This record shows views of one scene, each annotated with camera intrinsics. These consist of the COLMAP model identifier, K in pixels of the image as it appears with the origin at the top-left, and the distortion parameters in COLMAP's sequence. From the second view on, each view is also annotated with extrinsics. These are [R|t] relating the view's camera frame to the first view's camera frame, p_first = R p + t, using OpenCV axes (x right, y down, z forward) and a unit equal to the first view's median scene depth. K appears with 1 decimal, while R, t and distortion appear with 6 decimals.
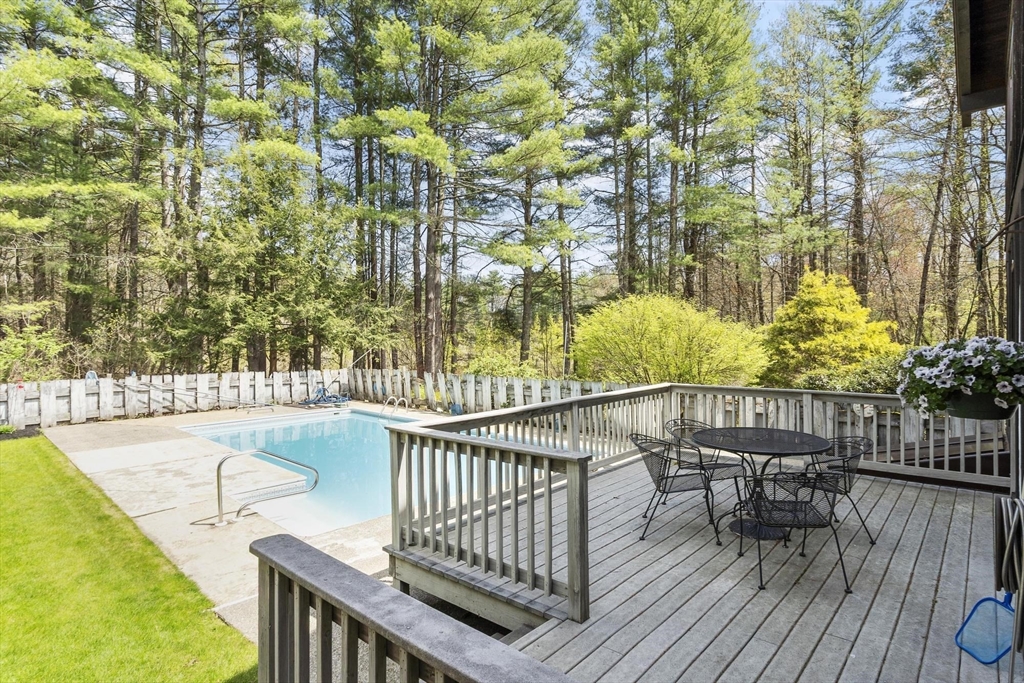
lens RADIAL K [[540.3, 0, 512.0], [0, 540.3, 341.5], [0, 0, 1]] dist [-0.003793, -0.000992]
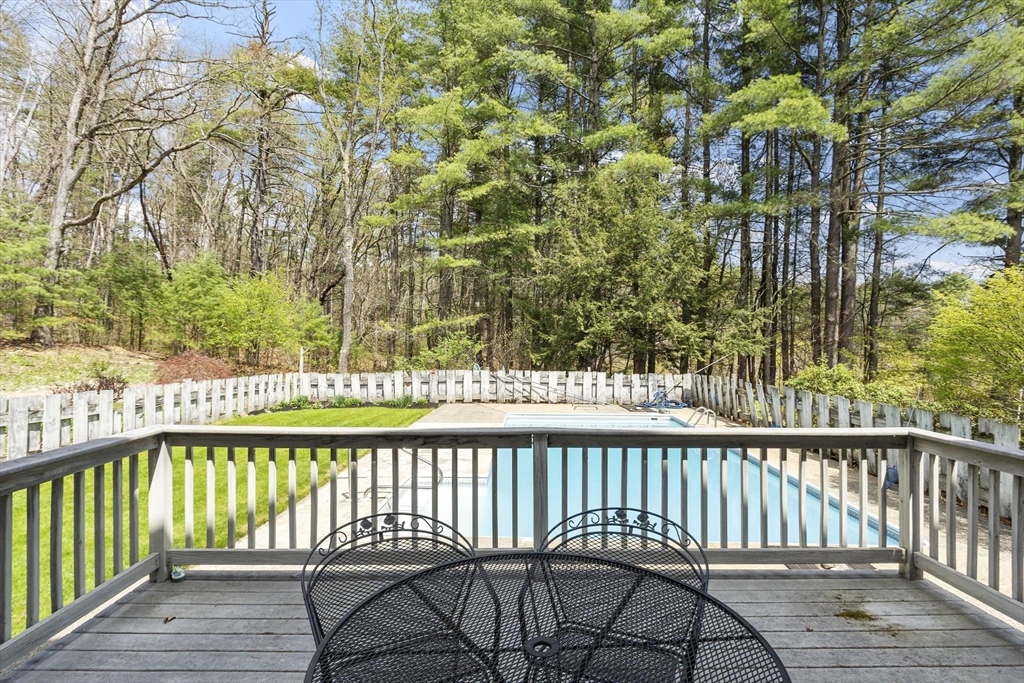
lens RADIAL K [[496.6, 0, 512.0], [0, 496.6, 341.5], [0, 0, 1]] dist [0.001283, -0.000194]
pose [[0.661135, 0.004303, -0.750255, 0.173353], [-0.016169, 0.999833, -0.008514, 0.006424], [0.750093, 0.017759, 0.661094, 0.220665]]
